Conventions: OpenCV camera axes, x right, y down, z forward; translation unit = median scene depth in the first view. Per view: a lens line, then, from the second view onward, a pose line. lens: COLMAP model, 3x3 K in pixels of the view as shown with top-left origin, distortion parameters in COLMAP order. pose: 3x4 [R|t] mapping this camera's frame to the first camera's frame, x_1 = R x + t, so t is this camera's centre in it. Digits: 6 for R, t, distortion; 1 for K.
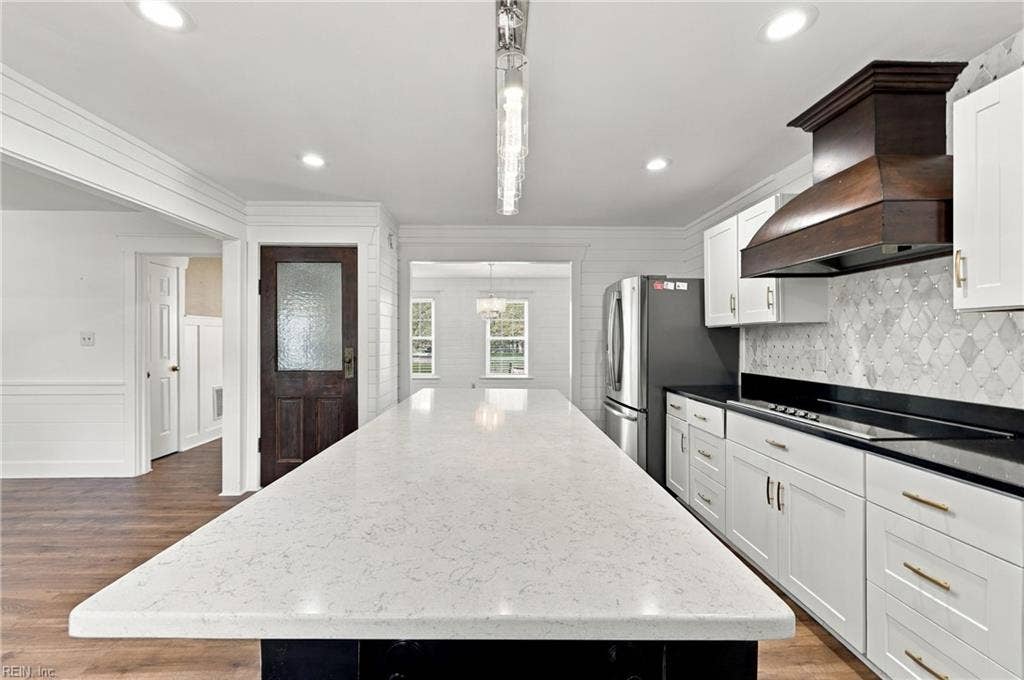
lens RADIAL K [[420.9, 0, 508.3], [0, 420.9, 341.6], [0, 0, 1]] dist [0.001724, -0.000222]
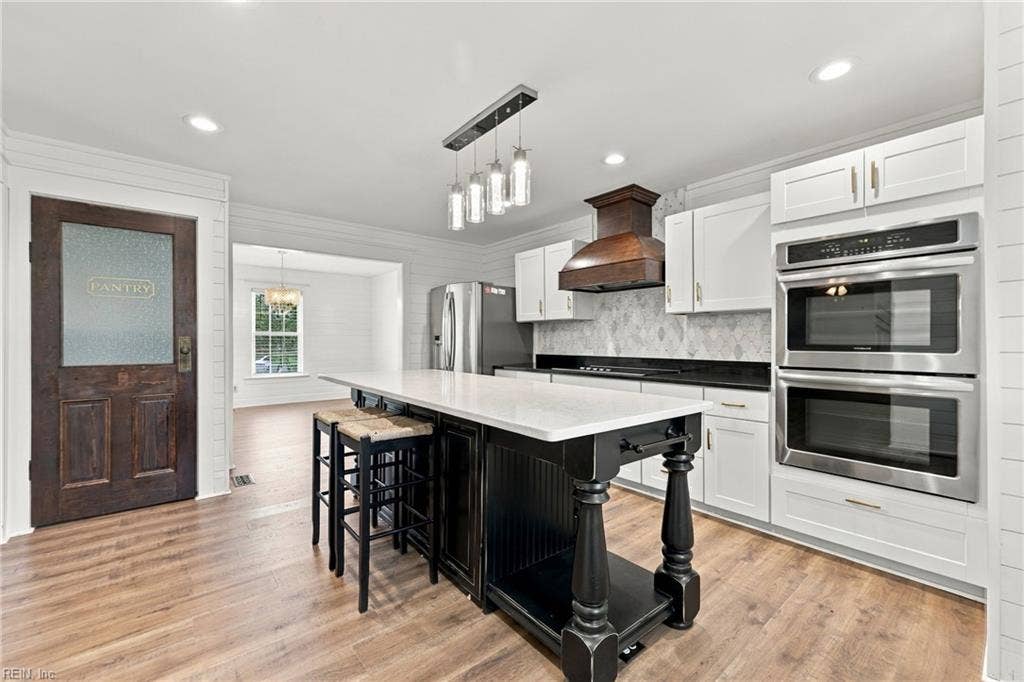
lens RADIAL K [[420.9, 0, 507.1], [0, 420.9, 338.6], [0, 0, 1]] dist [0.001724, -0.000222]
pose [[0.786421, 0.000648, 0.617691, -0.430307], [0.005852, 0.999947, -0.008499, 0.032842], [-0.617663, 0.010299, 0.786375, -0.086244]]
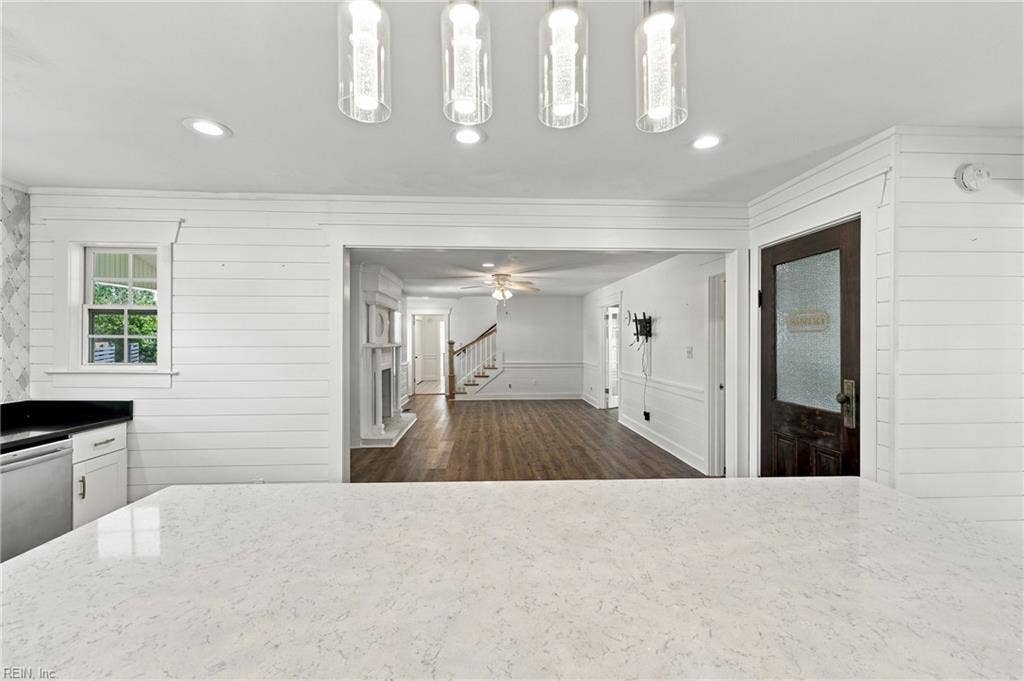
lens RADIAL K [[420.9, 0, 511.0], [0, 420.9, 341.1], [0, 0, 1]] dist [0.001724, -0.000222]
pose [[0.043434, -0.000752, -0.999056, 0.260375], [0.001820, 0.999998, -0.000673, -0.048760], [0.999055, -0.001789, 0.043435, 0.506482]]
